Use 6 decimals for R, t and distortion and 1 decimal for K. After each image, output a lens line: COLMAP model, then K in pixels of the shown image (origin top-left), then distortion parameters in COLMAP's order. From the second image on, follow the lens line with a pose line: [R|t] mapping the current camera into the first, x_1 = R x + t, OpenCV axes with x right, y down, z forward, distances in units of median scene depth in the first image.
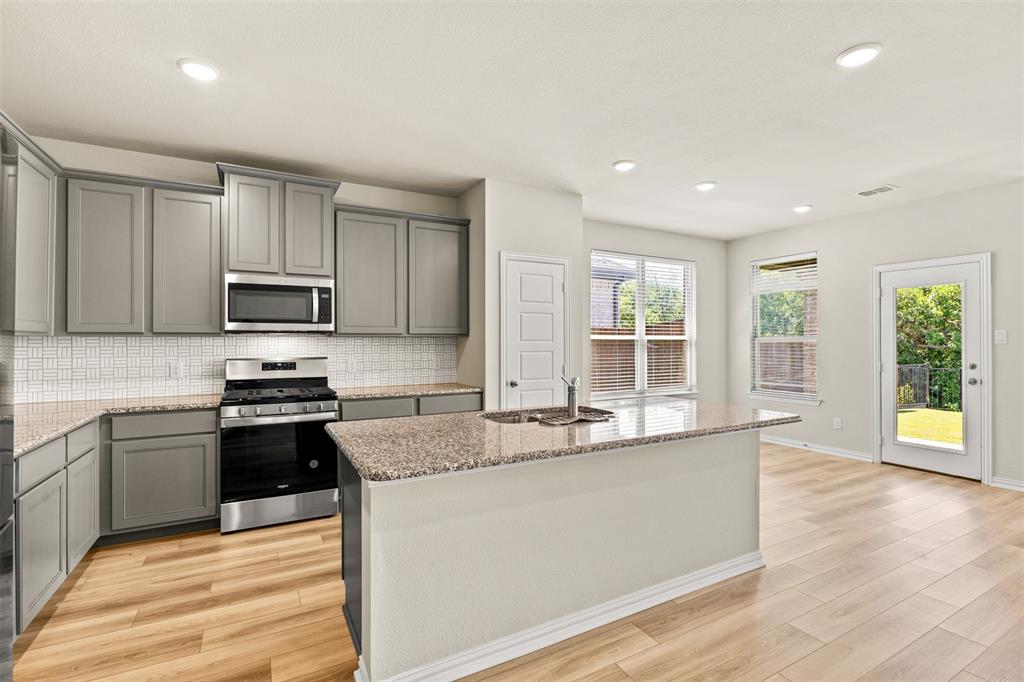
lens RADIAL K [[475.3, 0, 511.4], [0, 475.3, 338.2], [0, 0, 1]] dist [-0.005406, -0.000006]
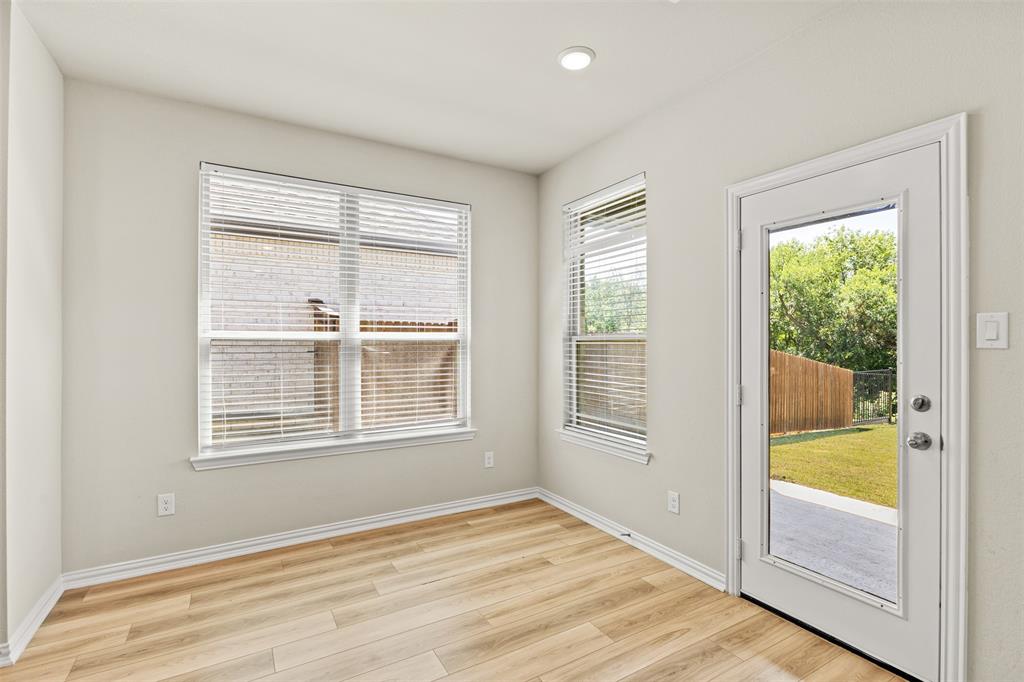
lens RADIAL K [[475.3, 0, 512.5], [0, 475.3, 343.4], [0, 0, 1]] dist [-0.005406, -0.000006]
pose [[0.999512, -0.001304, 0.031216, 0.444324], [0.001025, 0.999959, 0.008972, 0.003097], [-0.031226, -0.008936, 0.999472, 0.439673]]
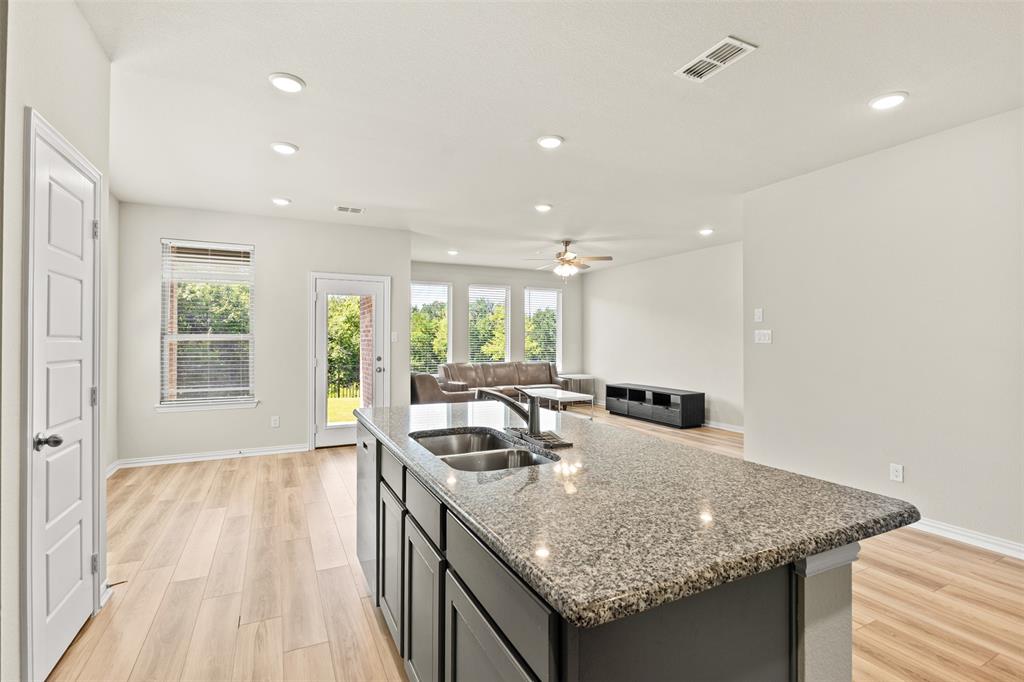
lens RADIAL K [[475.3, 0, 508.0], [0, 475.3, 338.8], [0, 0, 1]] dist [-0.005406, -0.000006]
pose [[0.055982, 0.001015, 0.998431, -0.259993], [-0.008680, 0.999962, -0.000530, 0.000200], [-0.998394, -0.008637, 0.055989, 0.402098]]
